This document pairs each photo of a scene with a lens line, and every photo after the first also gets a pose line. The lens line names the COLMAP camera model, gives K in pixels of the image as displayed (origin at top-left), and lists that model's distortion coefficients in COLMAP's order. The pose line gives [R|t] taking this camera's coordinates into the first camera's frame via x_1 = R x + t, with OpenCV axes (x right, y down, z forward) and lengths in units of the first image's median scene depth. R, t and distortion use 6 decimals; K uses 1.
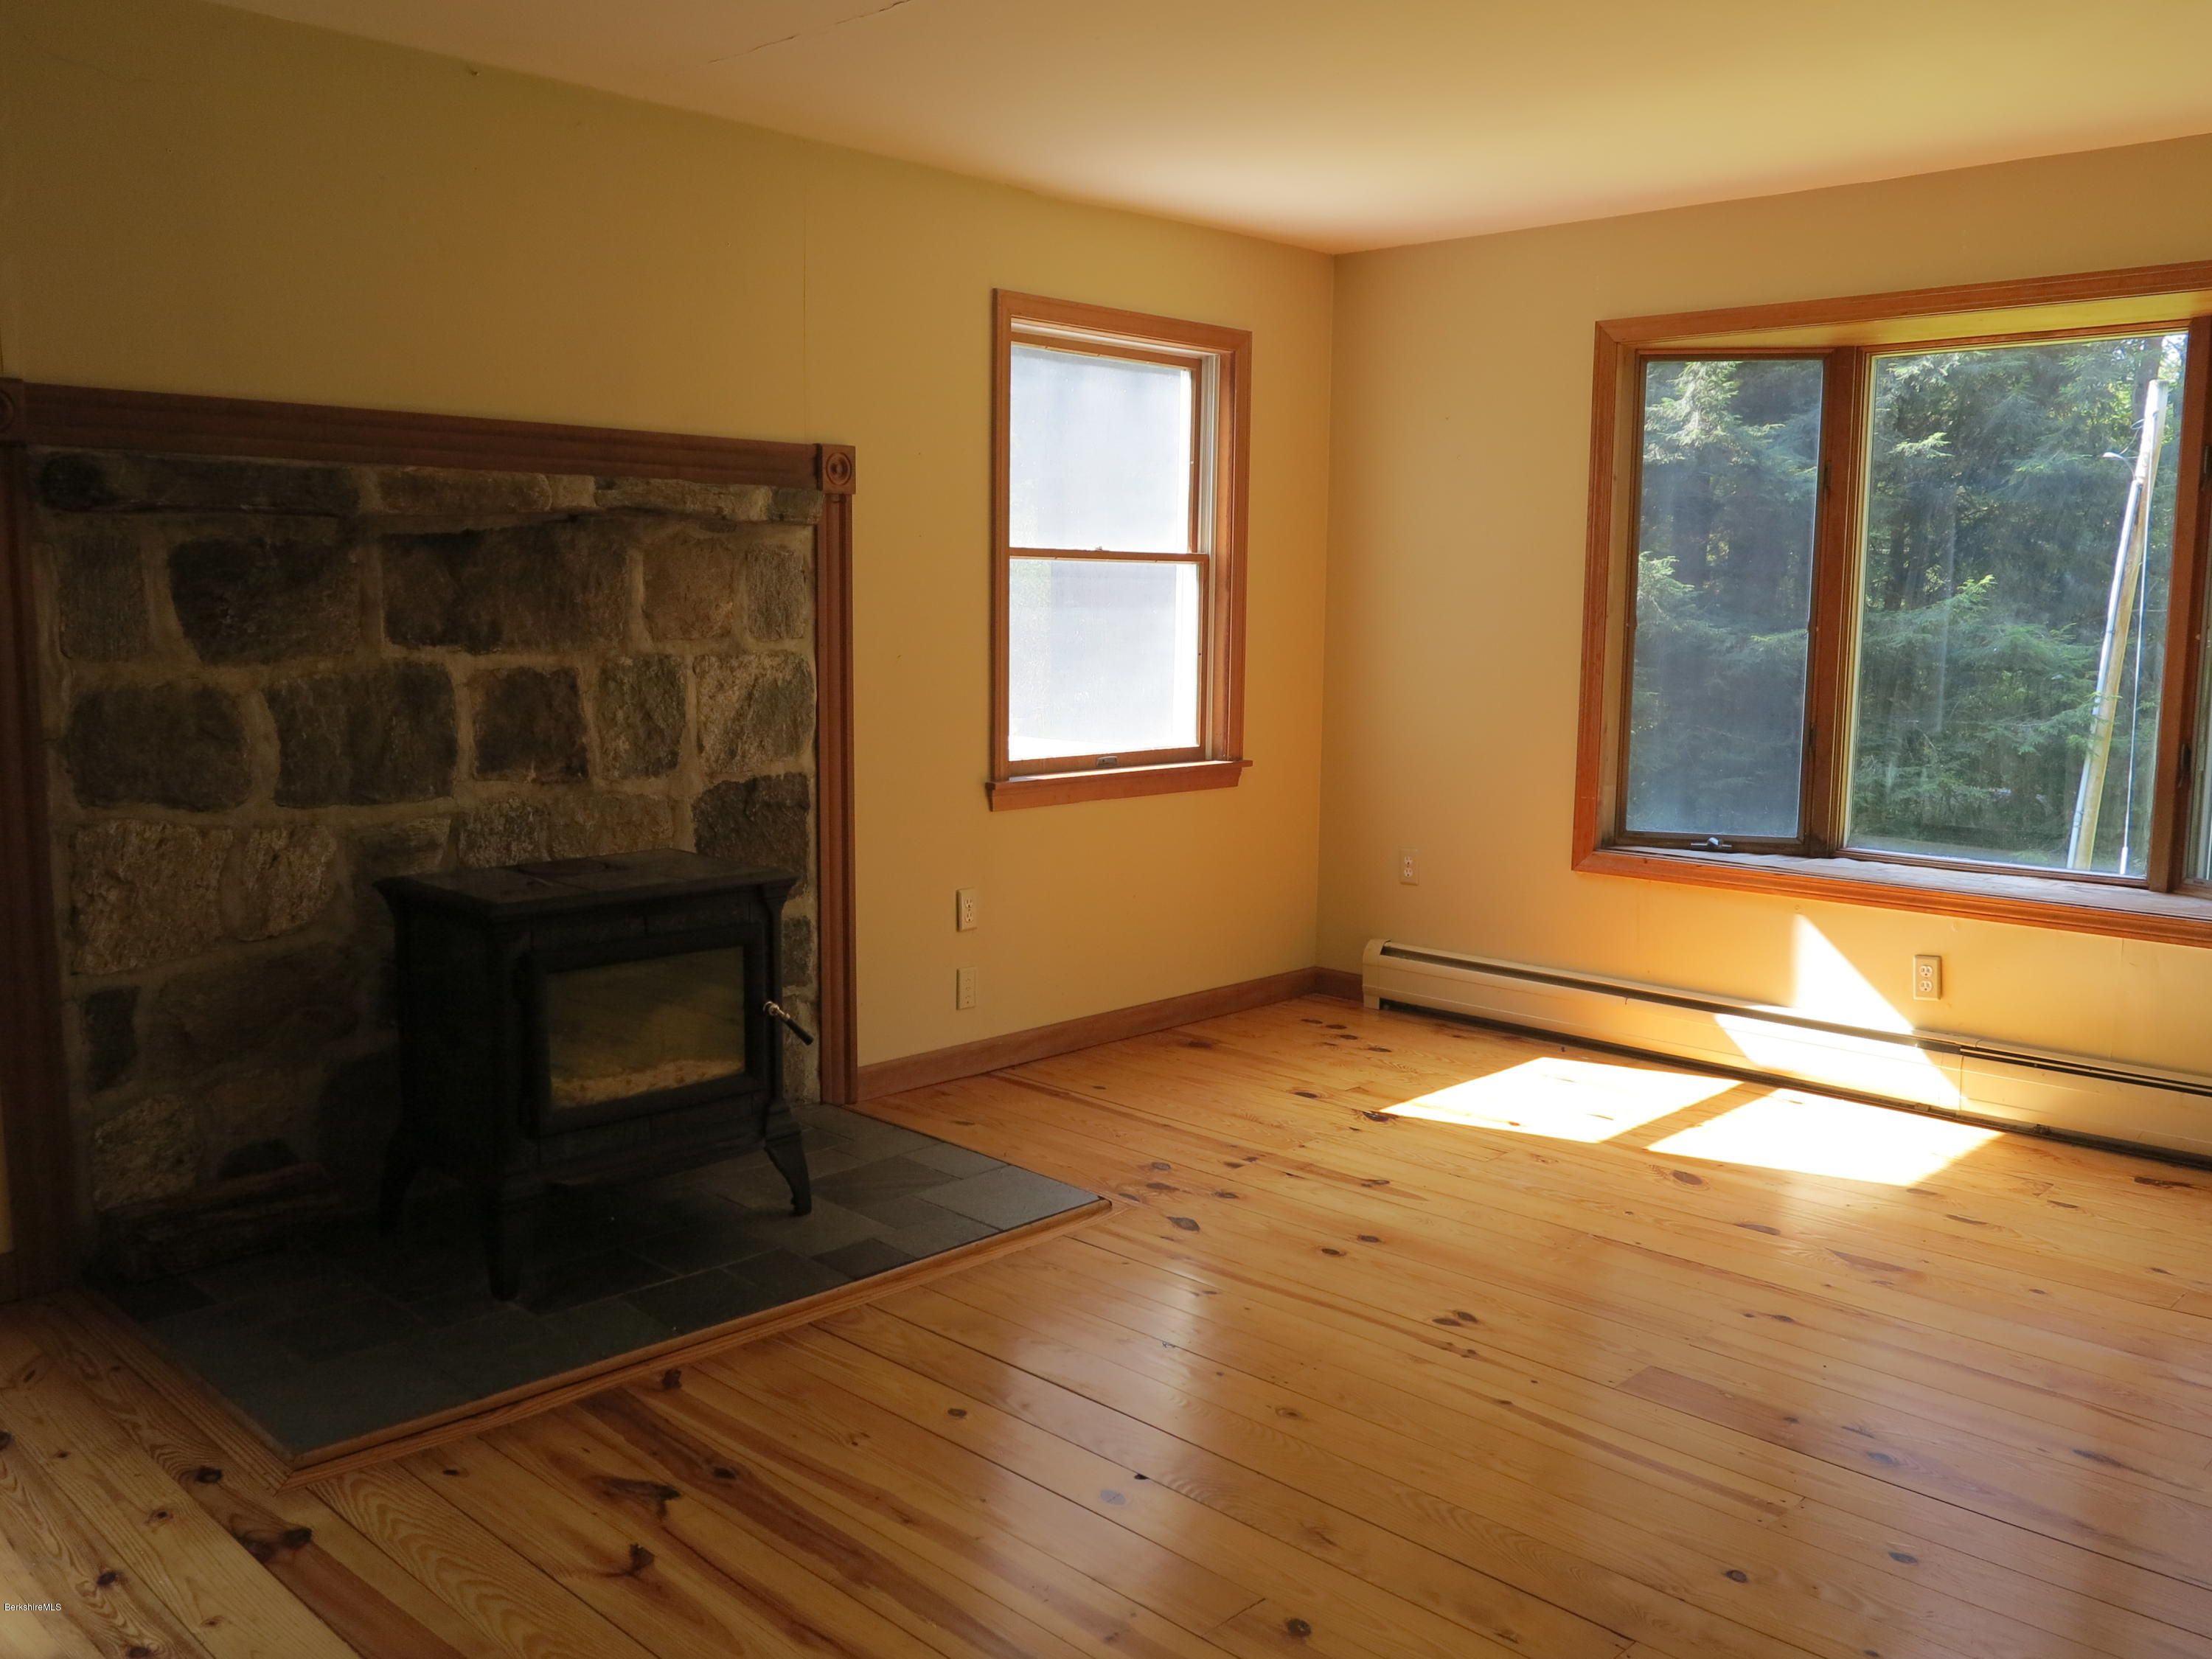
lens RADIAL K [[1809.6, 0, 1106.0], [0, 1809.6, 829.5], [0, 0, 1]] dist [-0.050030, 0.013691]
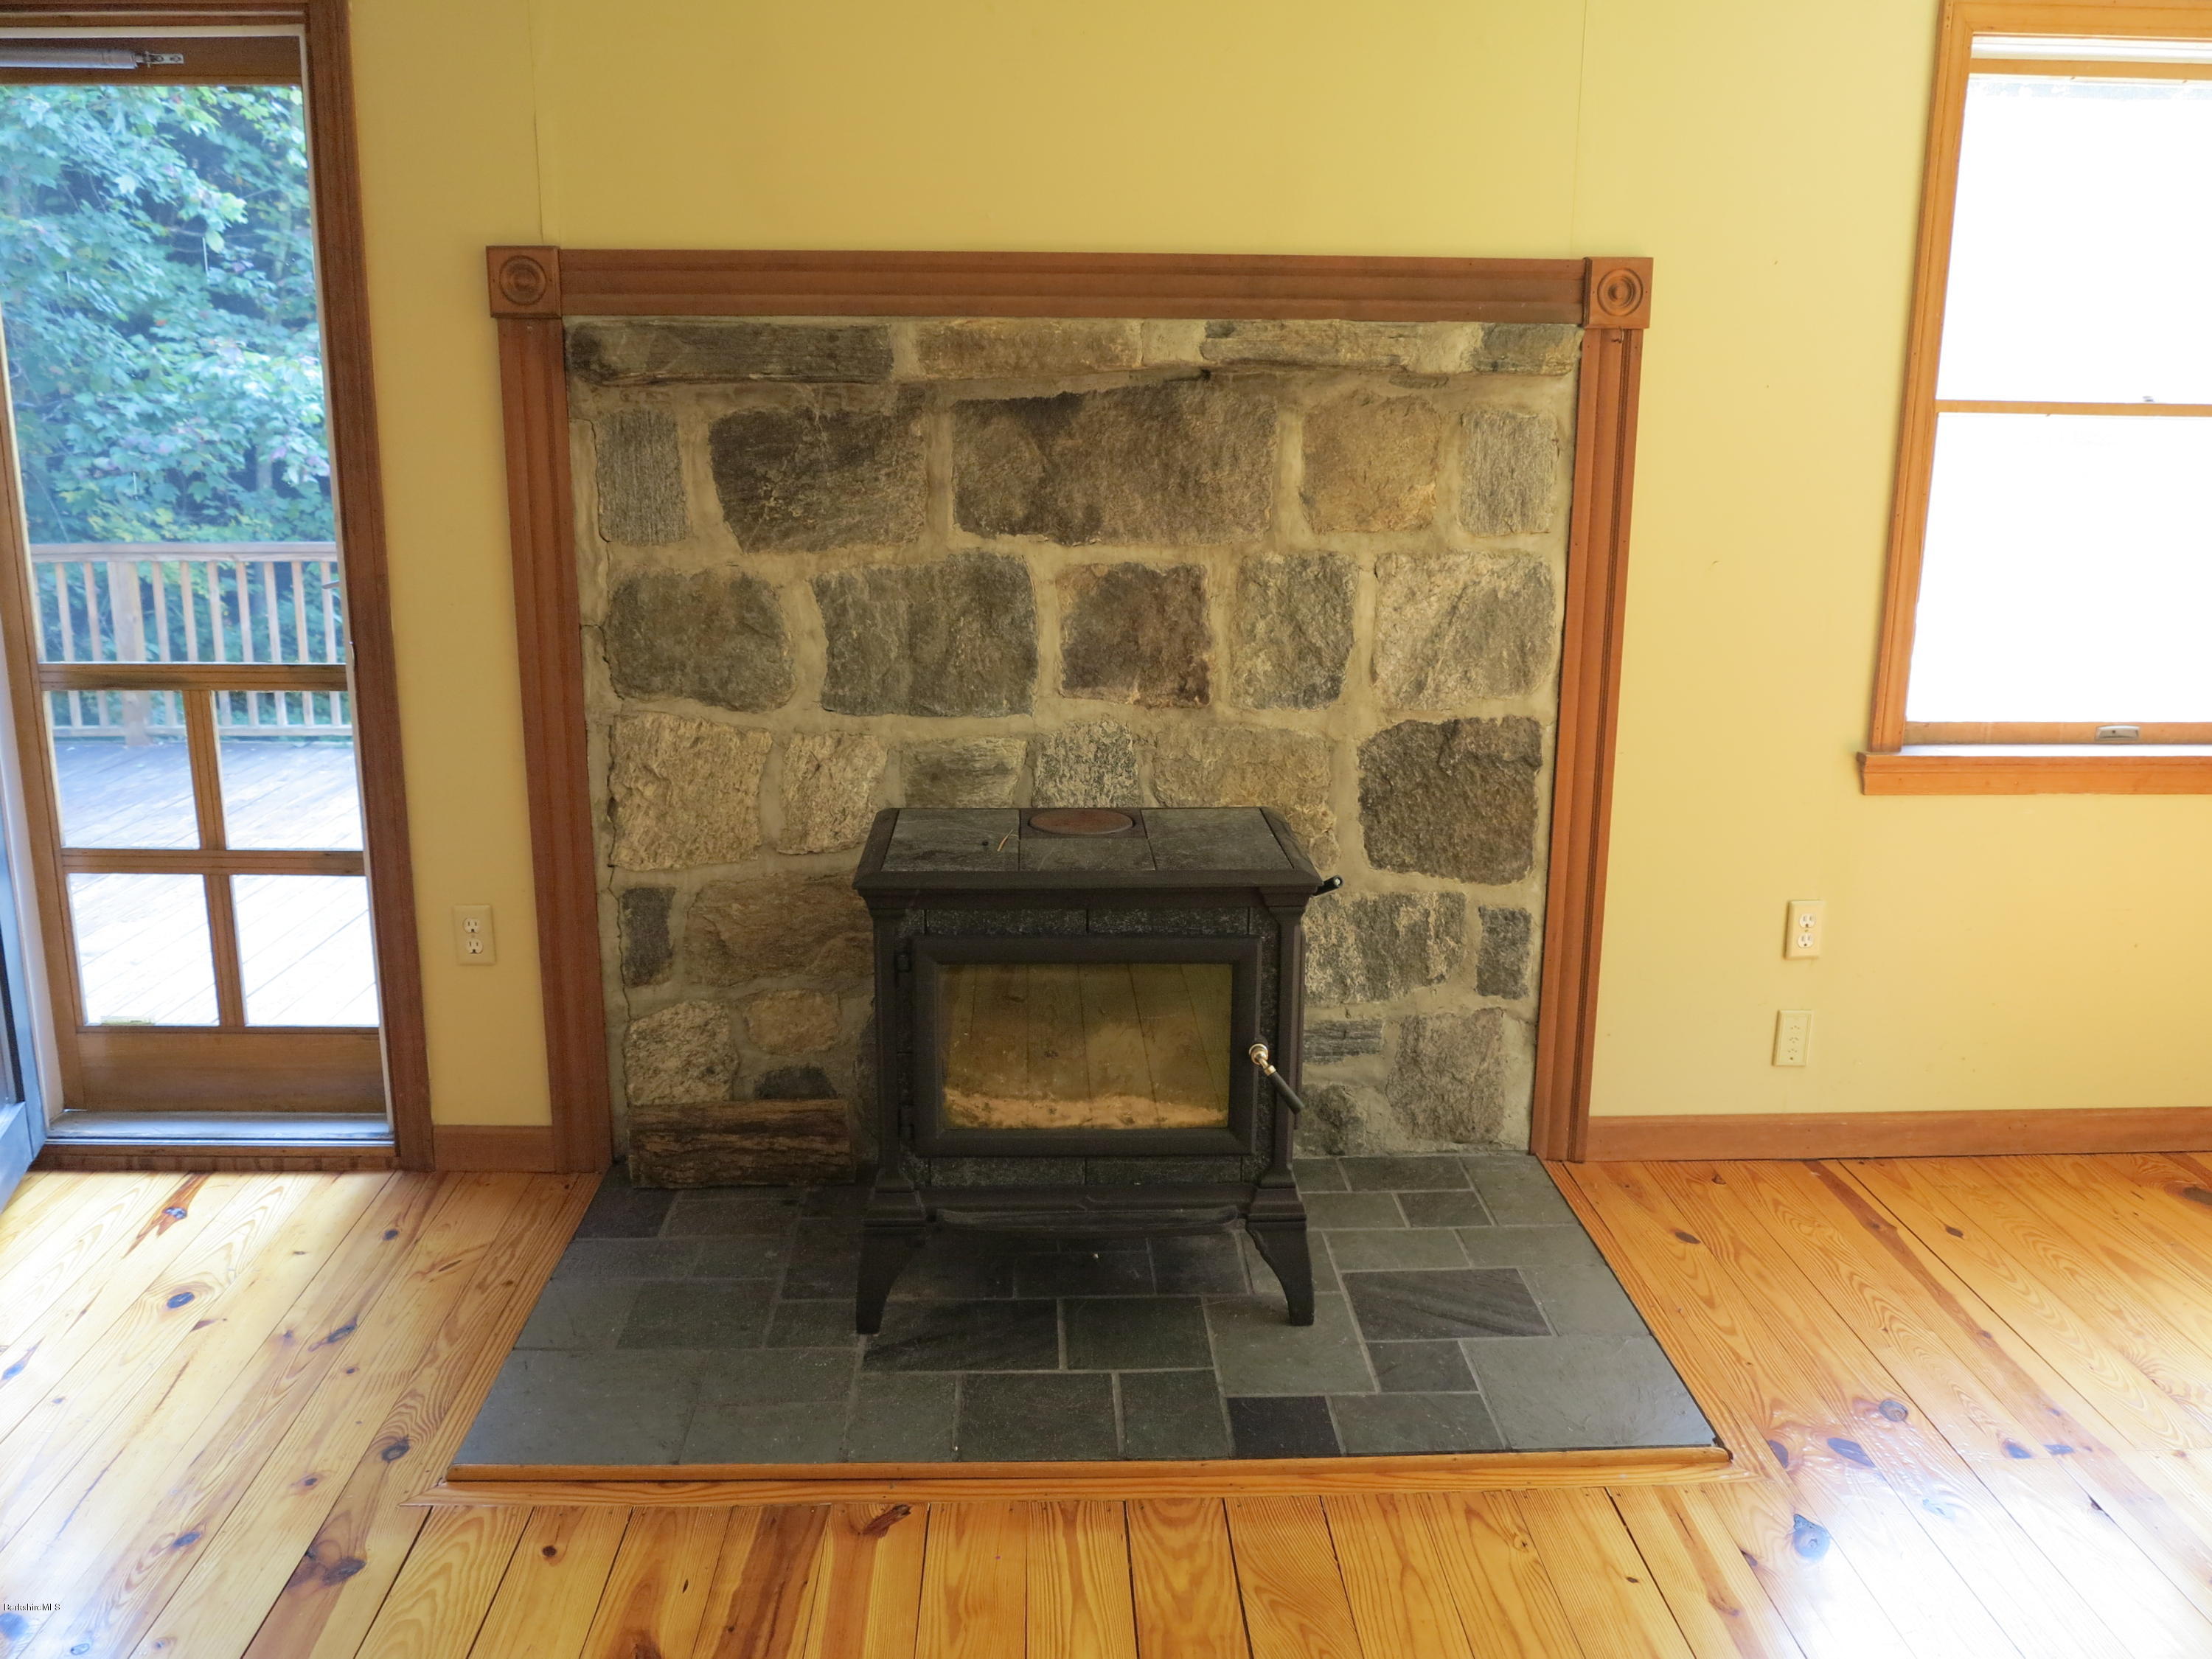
lens RADIAL K [[1809.6, 0, 1106.0], [0, 1809.6, 829.5], [0, 0, 1]] dist [-0.050030, 0.013691]
pose [[0.724148, 0.152143, -0.672652, 0.252024], [-0.085194, 0.987626, 0.131669, -0.083169], [0.684362, -0.038042, 0.728150, 0.421216]]
